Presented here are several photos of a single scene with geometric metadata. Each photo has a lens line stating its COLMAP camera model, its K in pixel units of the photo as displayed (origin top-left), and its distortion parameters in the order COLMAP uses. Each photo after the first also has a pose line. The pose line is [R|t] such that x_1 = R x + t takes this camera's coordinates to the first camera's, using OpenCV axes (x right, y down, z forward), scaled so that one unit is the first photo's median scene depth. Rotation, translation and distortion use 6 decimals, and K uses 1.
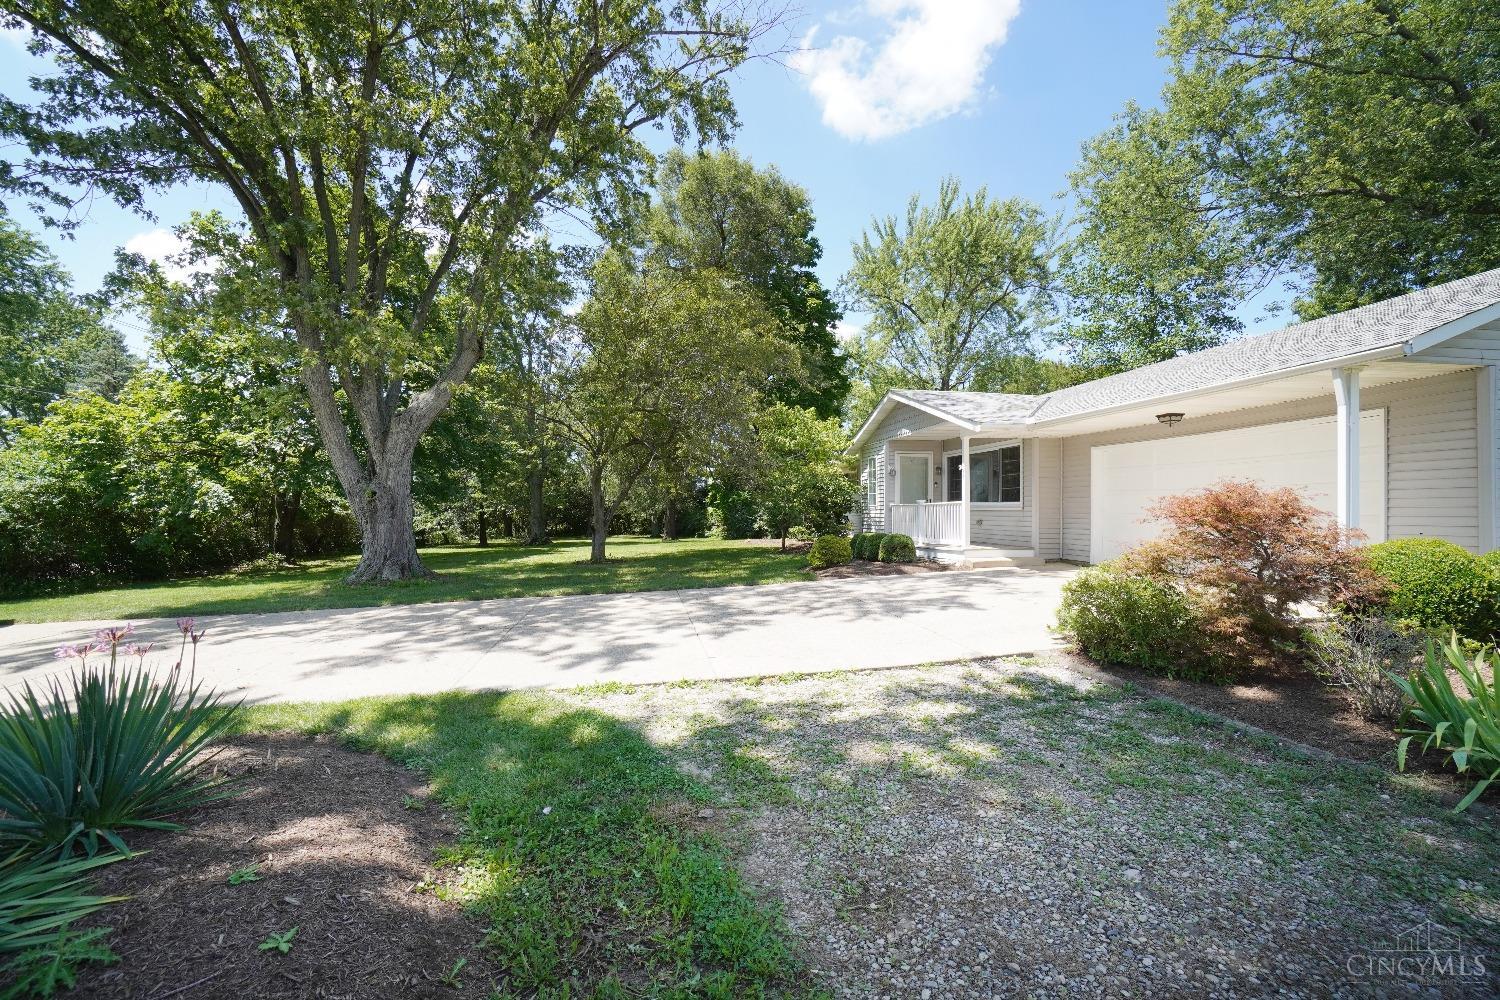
lens RADIAL K [[667.4, 0, 740.1], [0, 667.4, 502.5], [0, 0, 1]] dist [-0.061088, 0.022361]
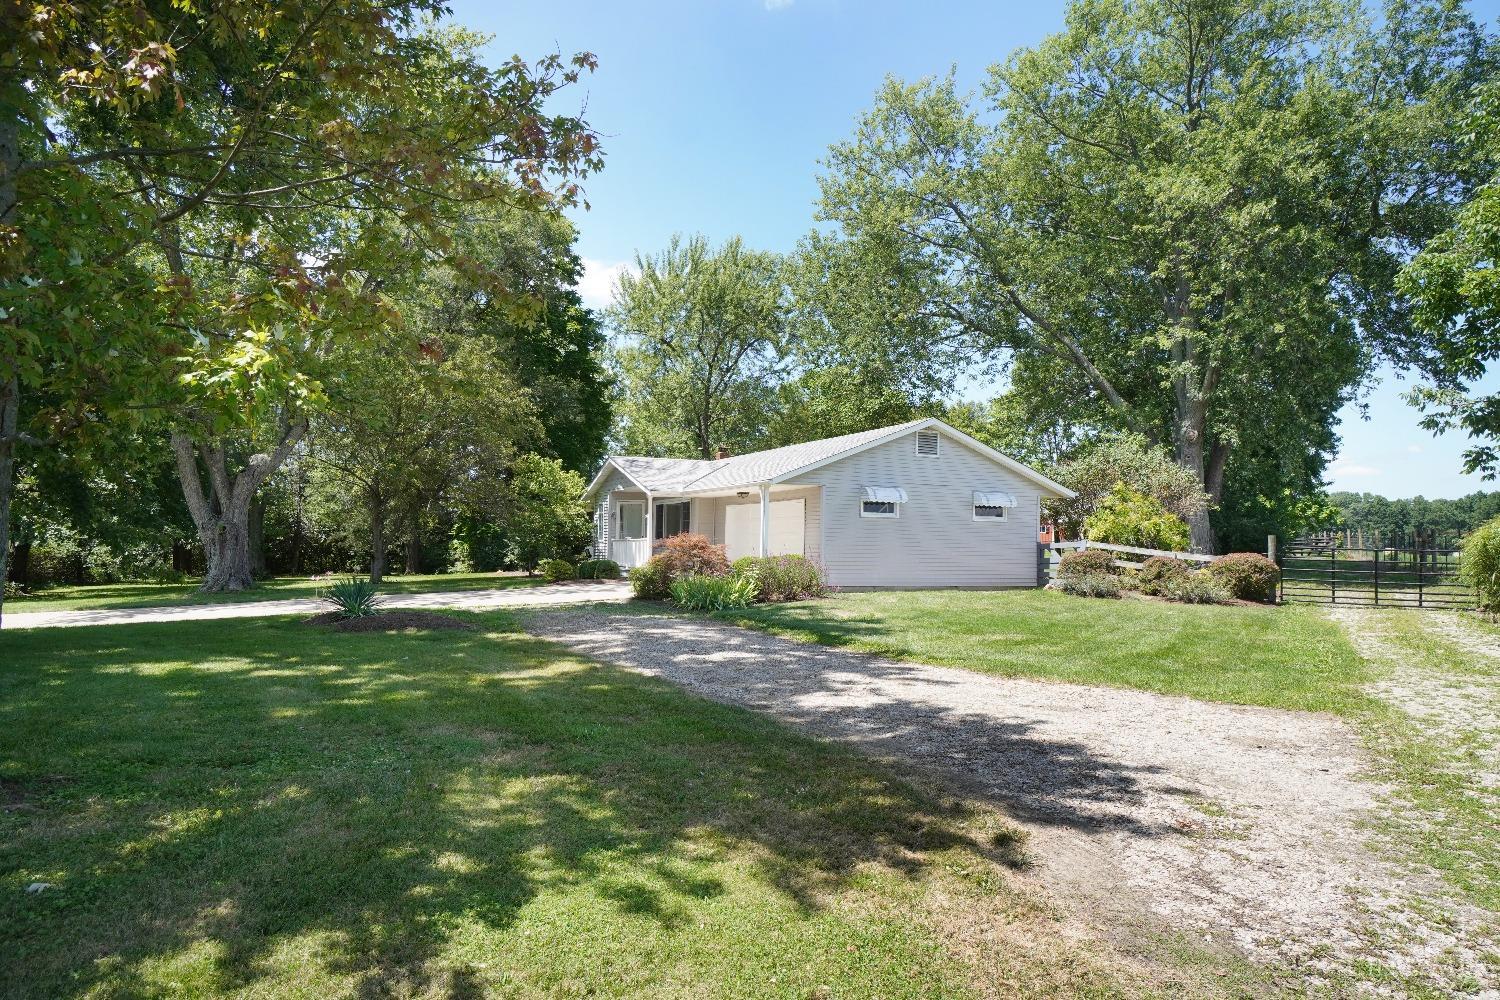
lens RADIAL K [[983.9, 0, 750.0], [0, 983.9, 500.0], [0, 0, 1]] dist [-0.001085, 0.000784]
pose [[0.964676, 0.021365, 0.262571, -0.018696], [-0.012035, 0.999239, -0.037090, -0.004859], [-0.263163, 0.032619, 0.964200, -0.706729]]
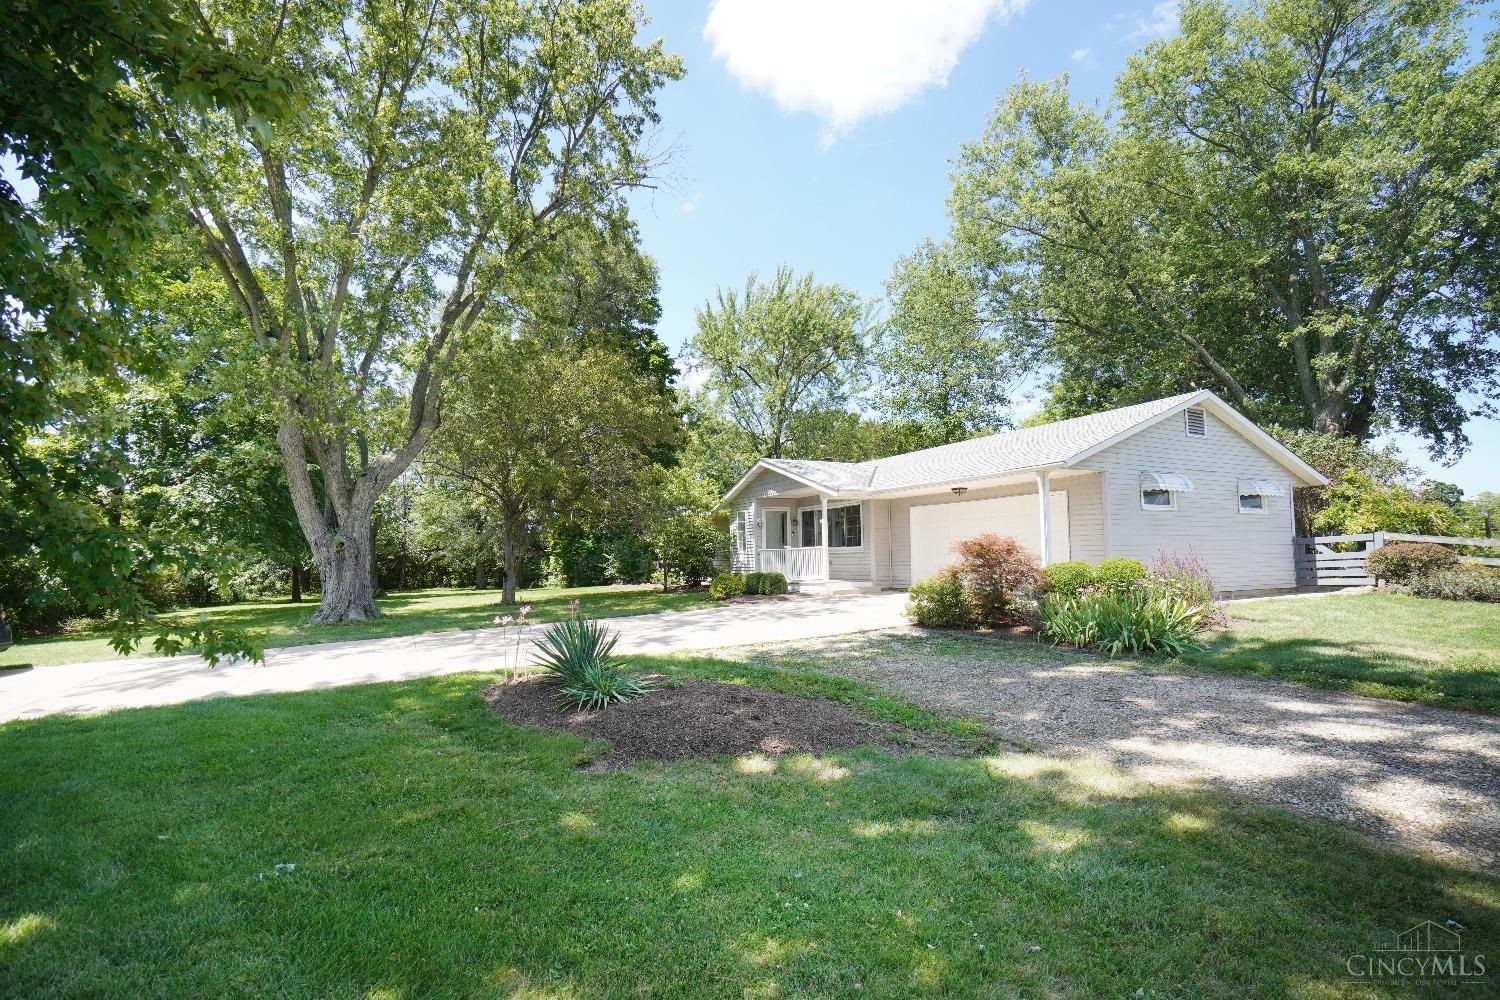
lens RADIAL K [[728.8, 0, 750.0], [0, 728.8, 500.0], [0, 0, 1]] dist [-0.042919, -0.000028]
pose [[0.956296, 0.007899, 0.292294, -0.135739], [0.012574, 0.997599, -0.068098, 0.001887], [-0.292130, 0.068797, 0.953901, -0.213443]]
